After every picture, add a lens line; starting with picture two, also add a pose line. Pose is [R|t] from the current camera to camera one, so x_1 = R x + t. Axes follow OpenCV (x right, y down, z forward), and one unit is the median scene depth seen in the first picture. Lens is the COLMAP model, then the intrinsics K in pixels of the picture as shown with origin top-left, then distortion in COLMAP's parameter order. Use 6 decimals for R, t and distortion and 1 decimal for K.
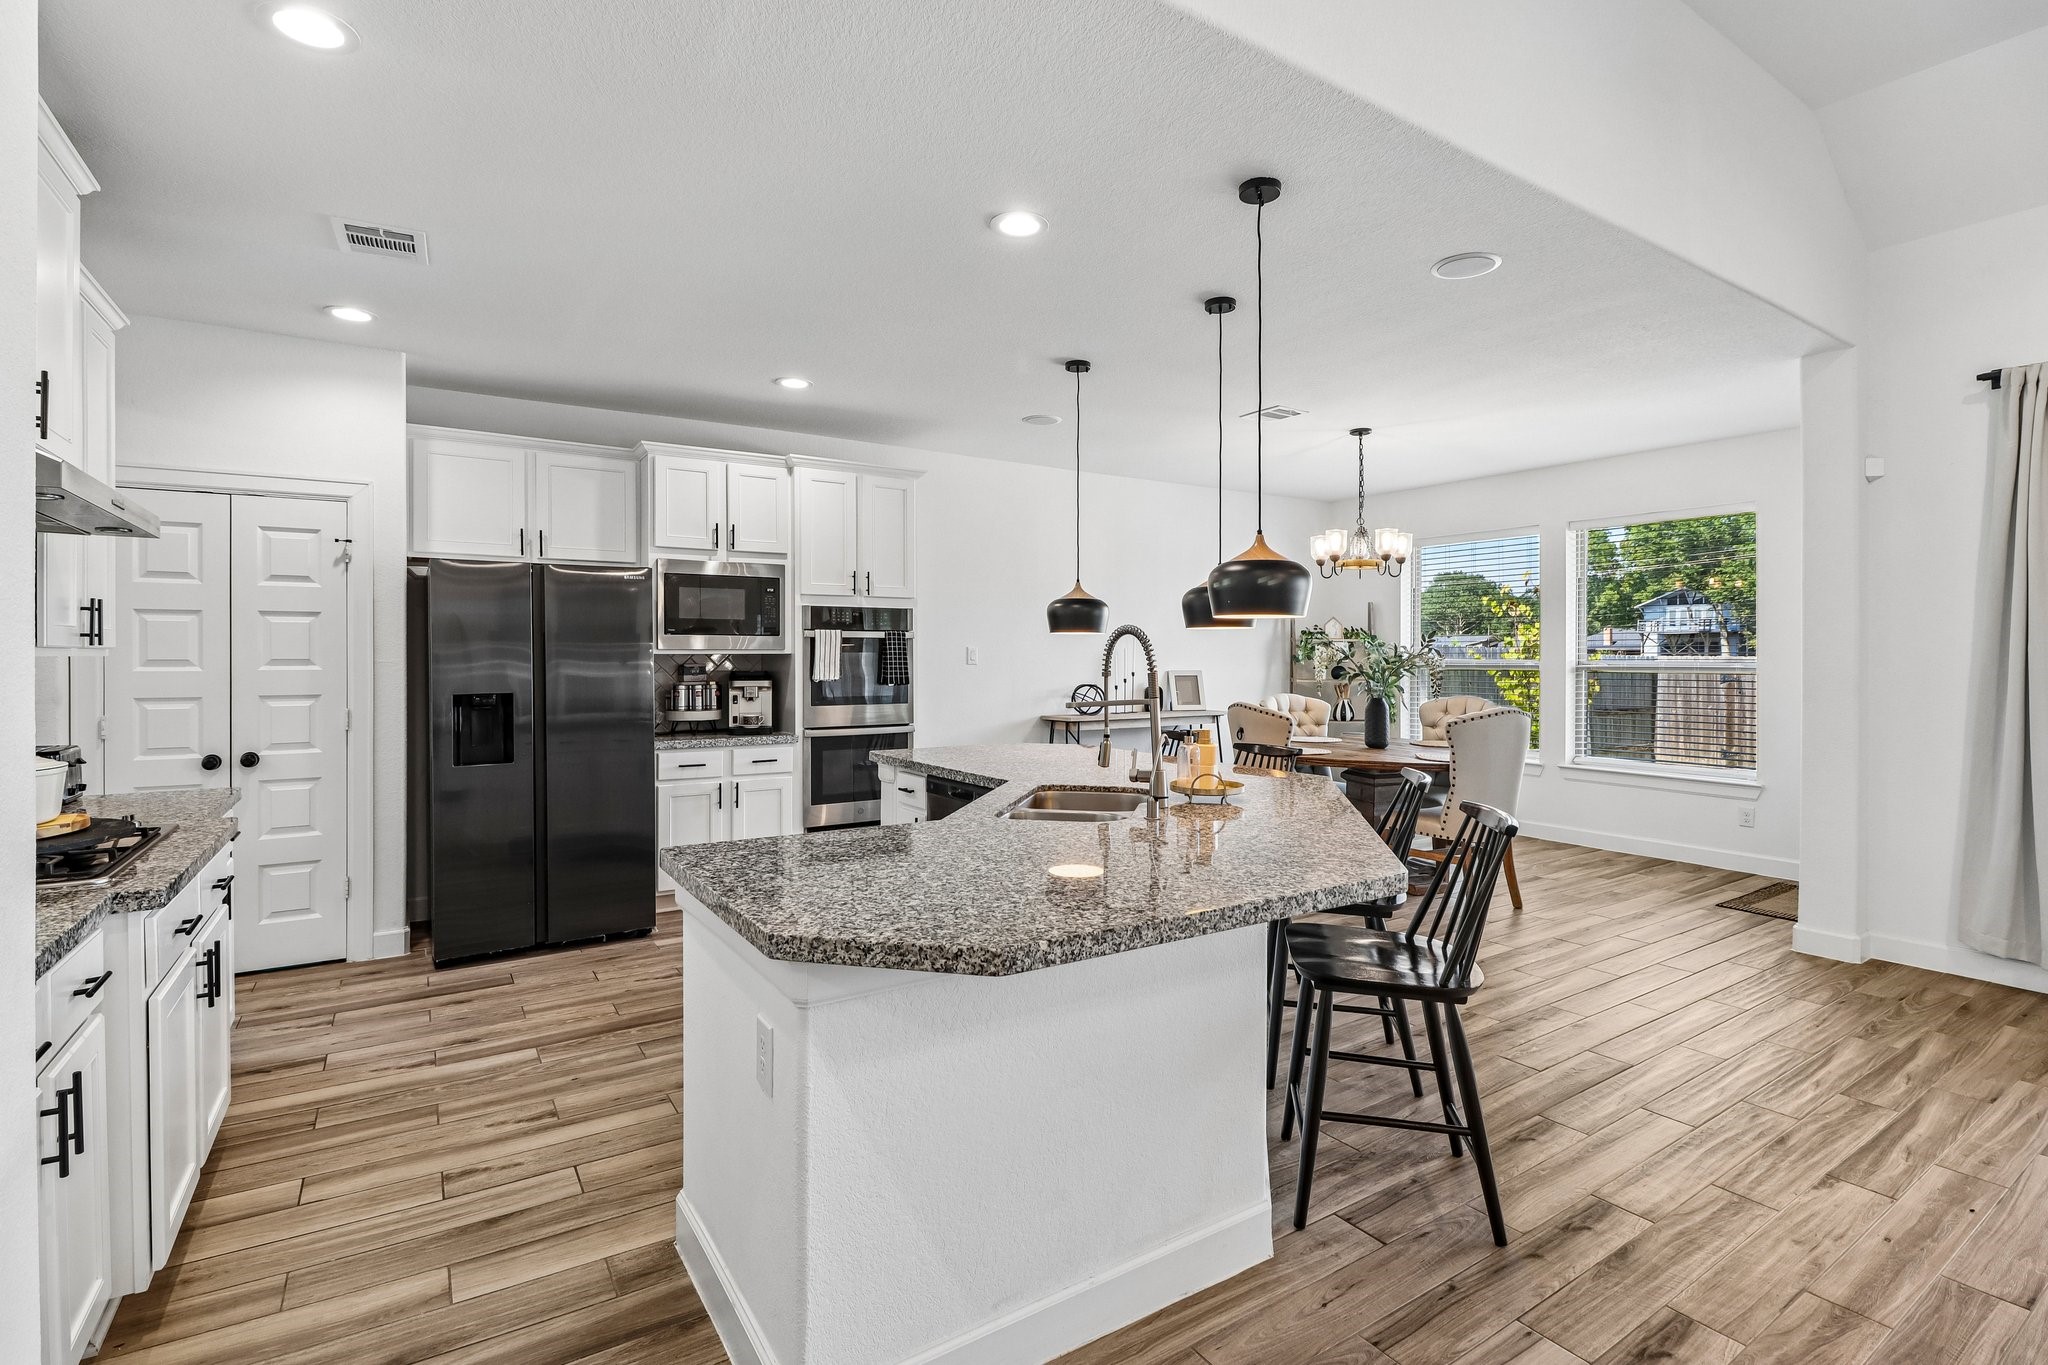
lens RADIAL K [[958.5, 0, 1034.7], [0, 958.5, 655.1], [0, 0, 1]] dist [-0.009561, -0.000429]
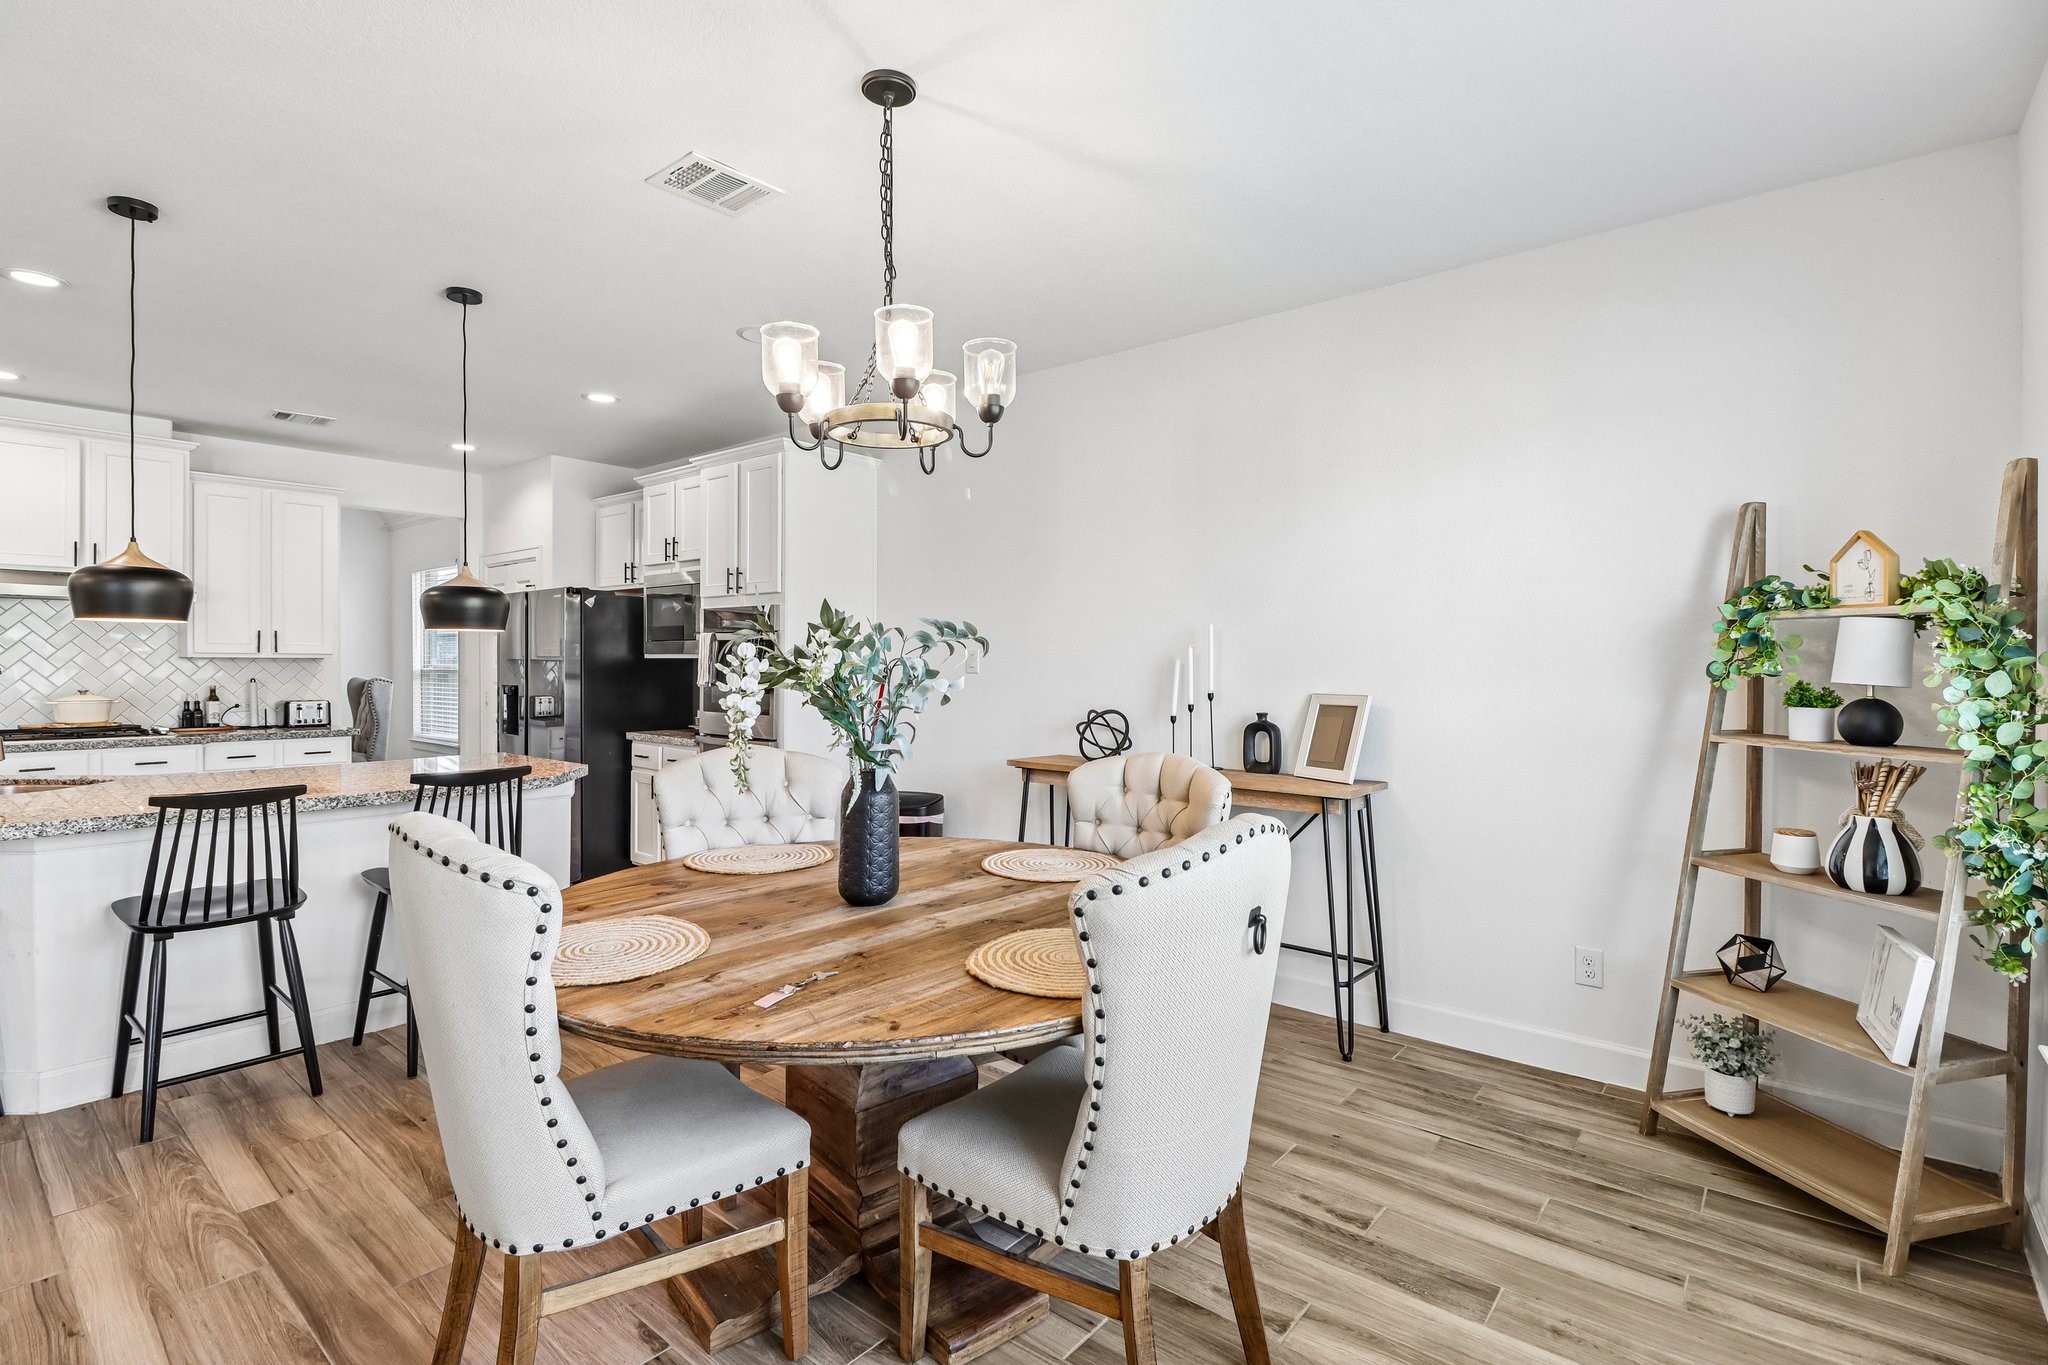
lens RADIAL K [[958.5, 0, 1034.7], [0, 958.5, 655.1], [0, 0, 1]] dist [-0.009561, -0.000429]
pose [[0.299444, -0.006095, -0.954094, 1.180963], [-0.004384, 0.999960, -0.007764, 0.002302], [0.954104, 0.006508, 0.299405, 1.538105]]
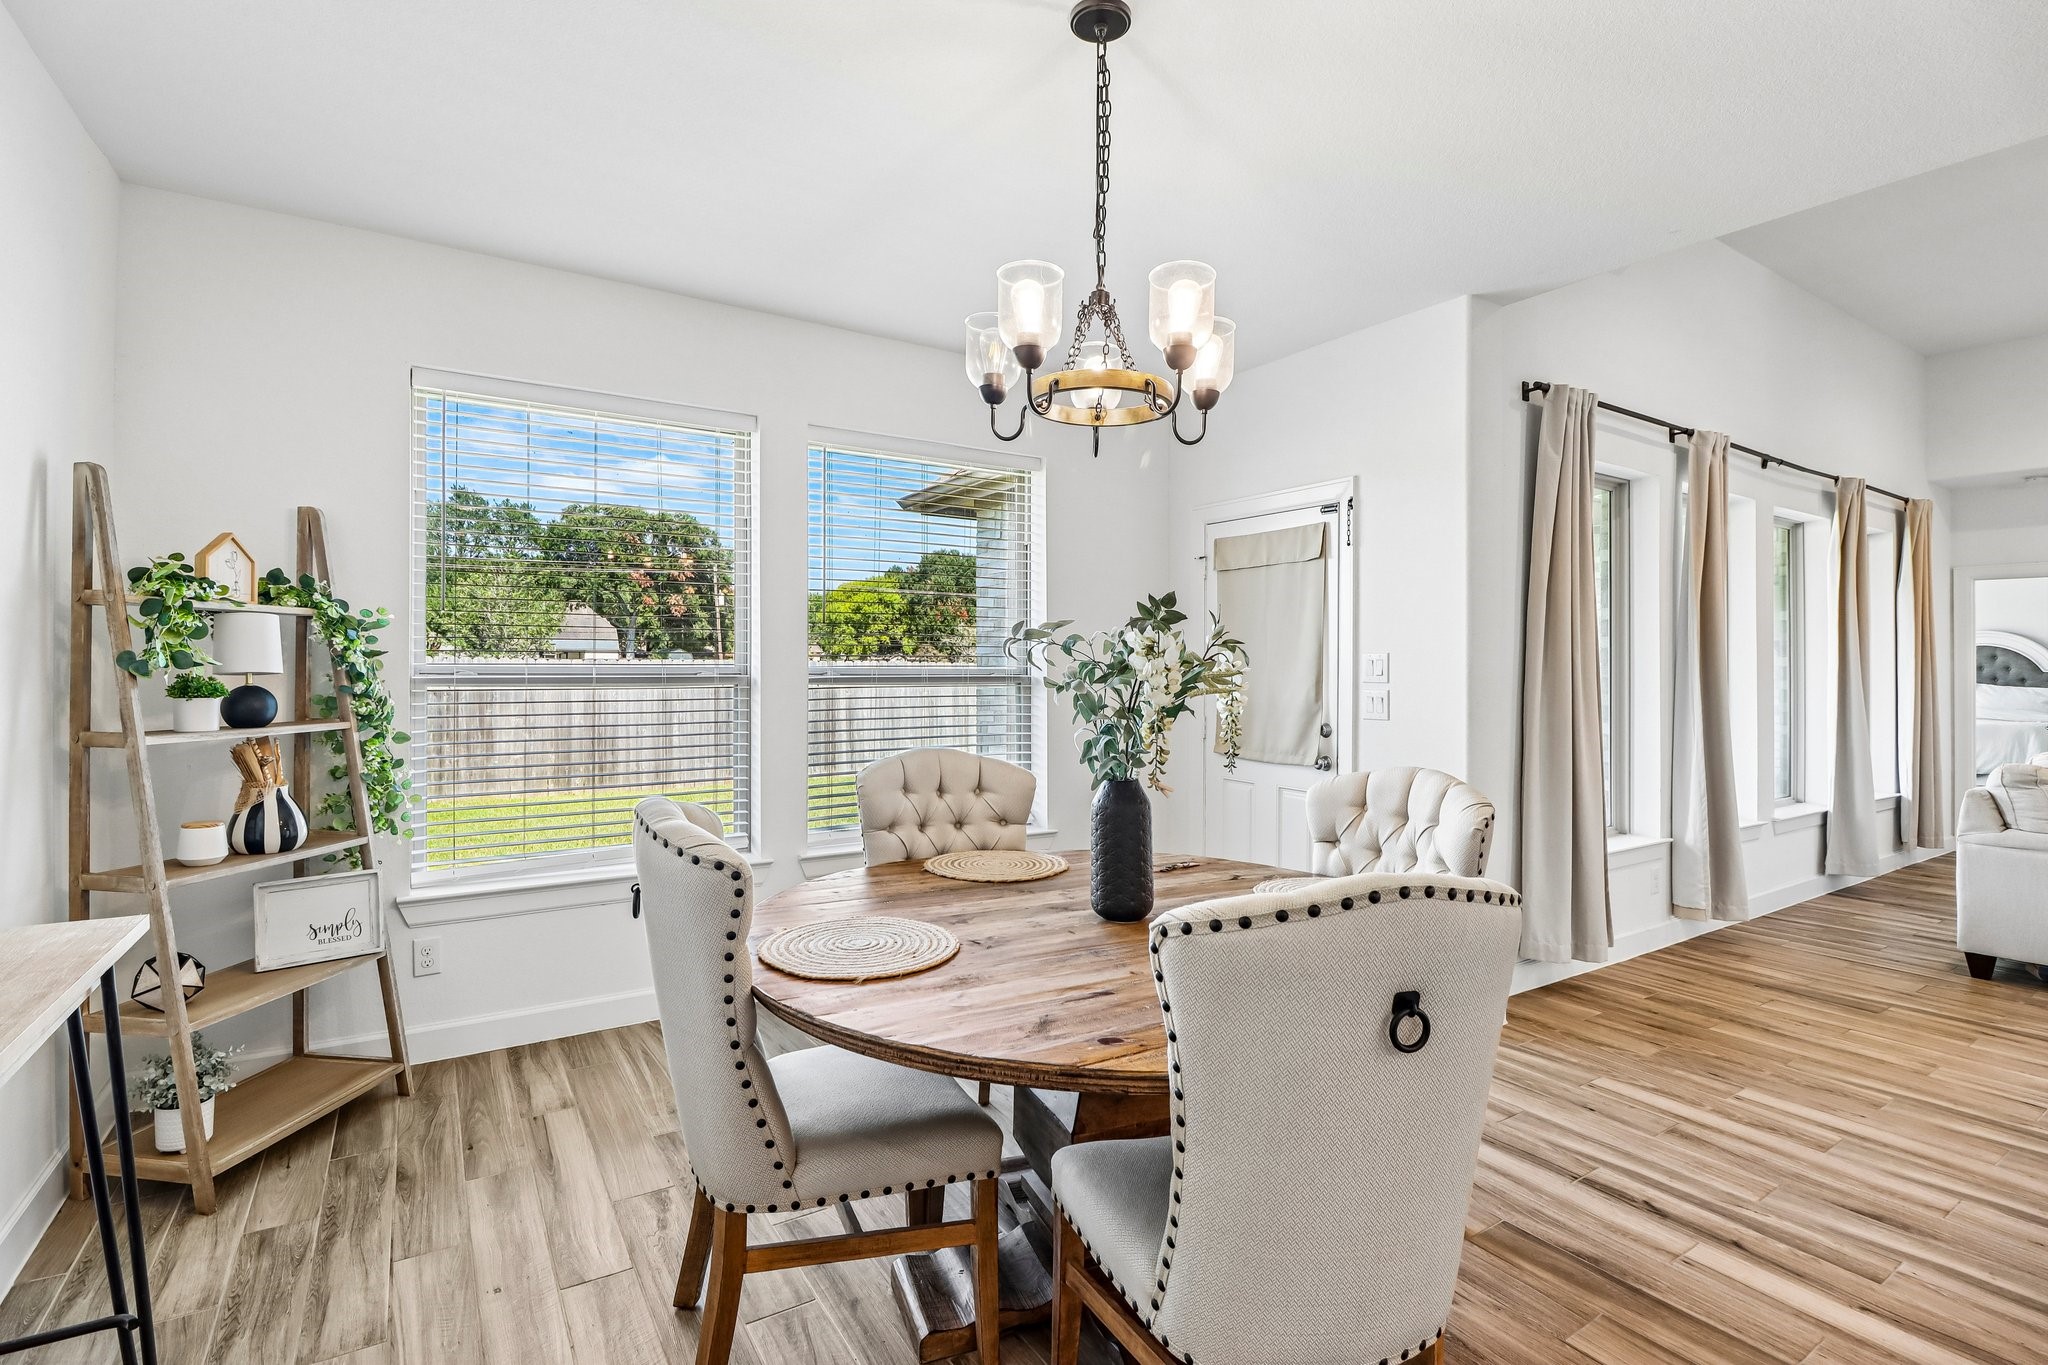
lens RADIAL K [[962.7, 0, 1055.2], [0, 962.7, 669.2], [0, 0, 1]] dist [-0.001537, -0.000545]
pose [[0.000419, -0.008283, 0.999966, -0.010662], [-0.008493, 0.999930, 0.008286, 0.000555], [-0.999964, -0.008496, 0.000349, 1.663530]]
